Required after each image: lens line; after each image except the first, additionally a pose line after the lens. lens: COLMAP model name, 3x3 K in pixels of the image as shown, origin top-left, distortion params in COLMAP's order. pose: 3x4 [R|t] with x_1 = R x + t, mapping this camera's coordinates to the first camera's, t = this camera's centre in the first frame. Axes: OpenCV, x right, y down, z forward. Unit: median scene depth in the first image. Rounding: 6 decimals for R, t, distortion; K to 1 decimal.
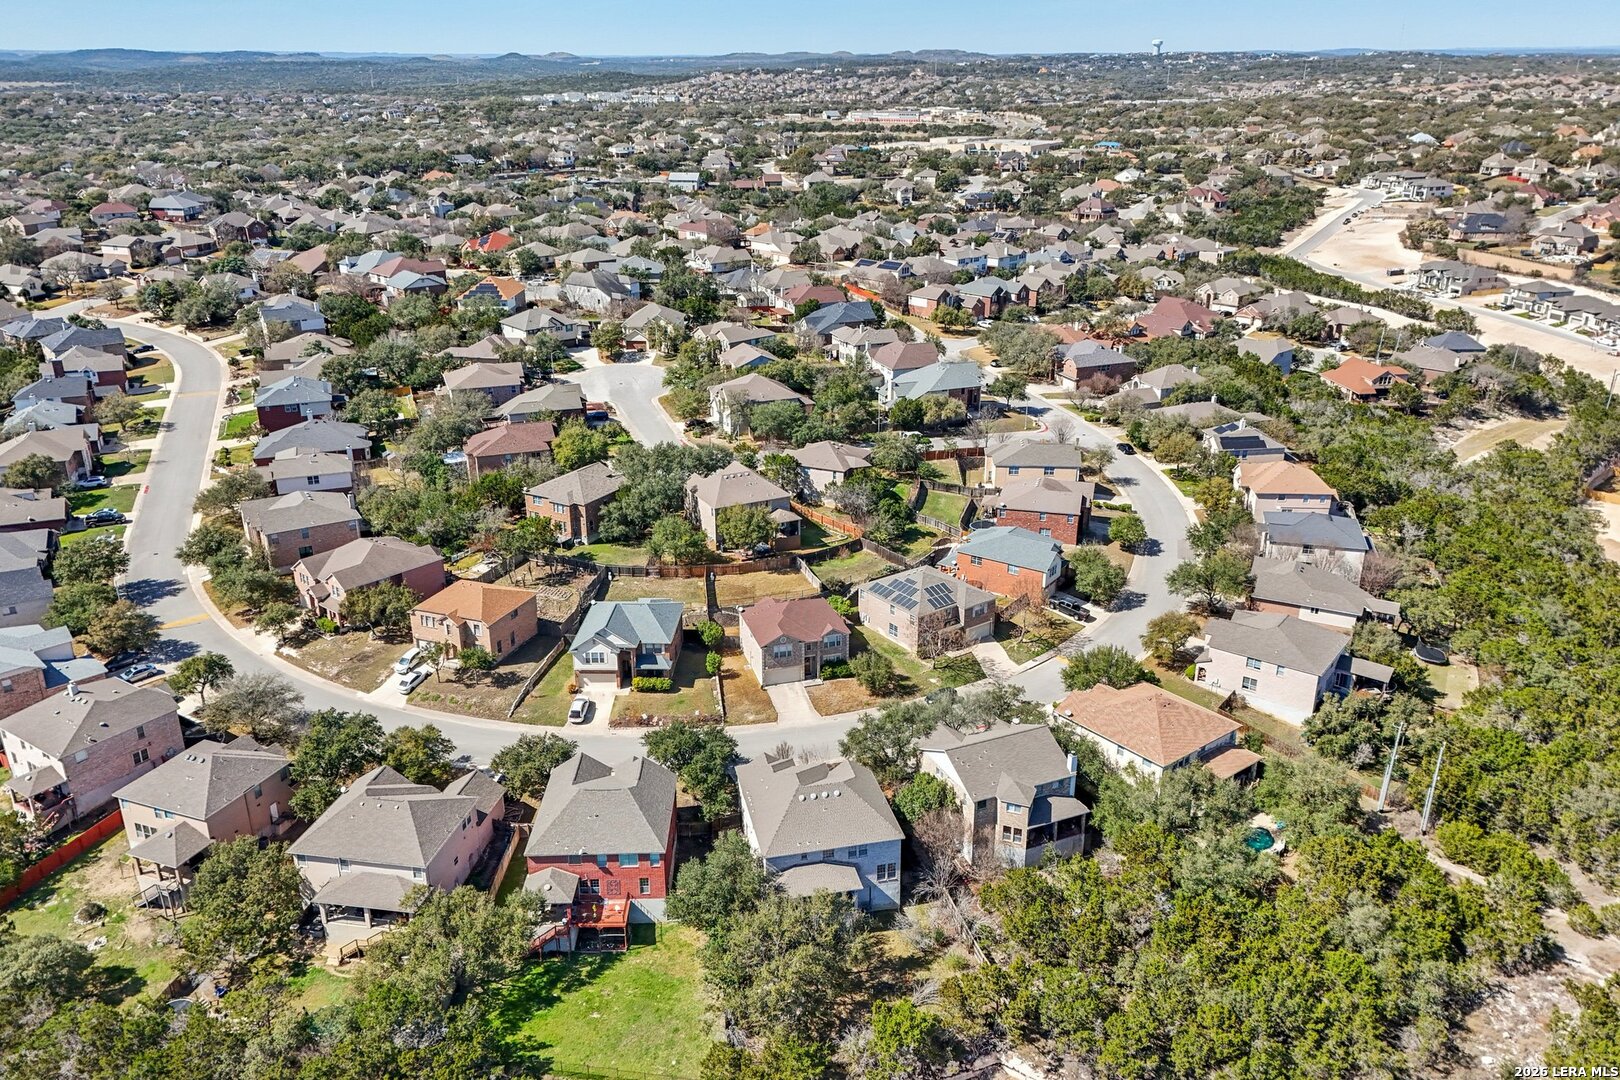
lens RADIAL K [[1217.0, 0, 810.0], [0, 1217.0, 540.0], [0, 0, 1]] dist [0.066688, -0.060228]
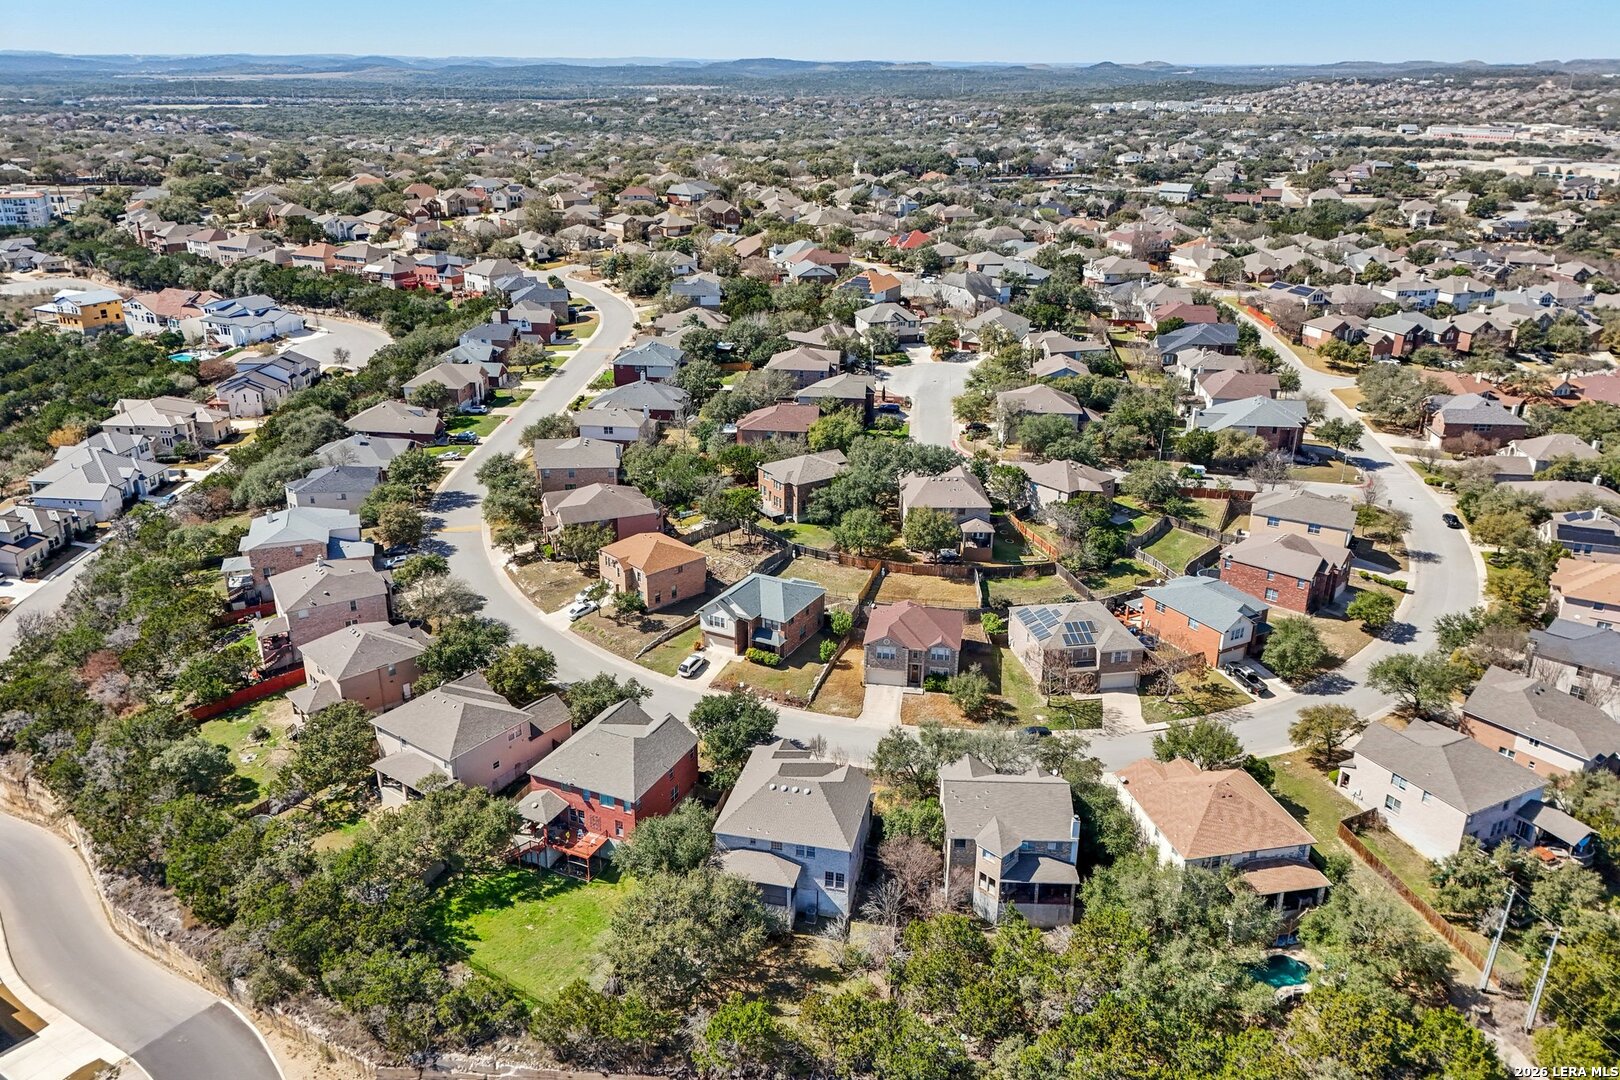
lens RADIAL K [[1181.8, 0, 810.0], [0, 1181.8, 540.0], [0, 0, 1]] dist [0.076255, -0.073096]
pose [[0.904578, 0.169235, -0.391278, 0.185022], [-0.168046, 0.985063, 0.037562, -0.017337], [0.391791, 0.031775, 0.919506, 0.044774]]
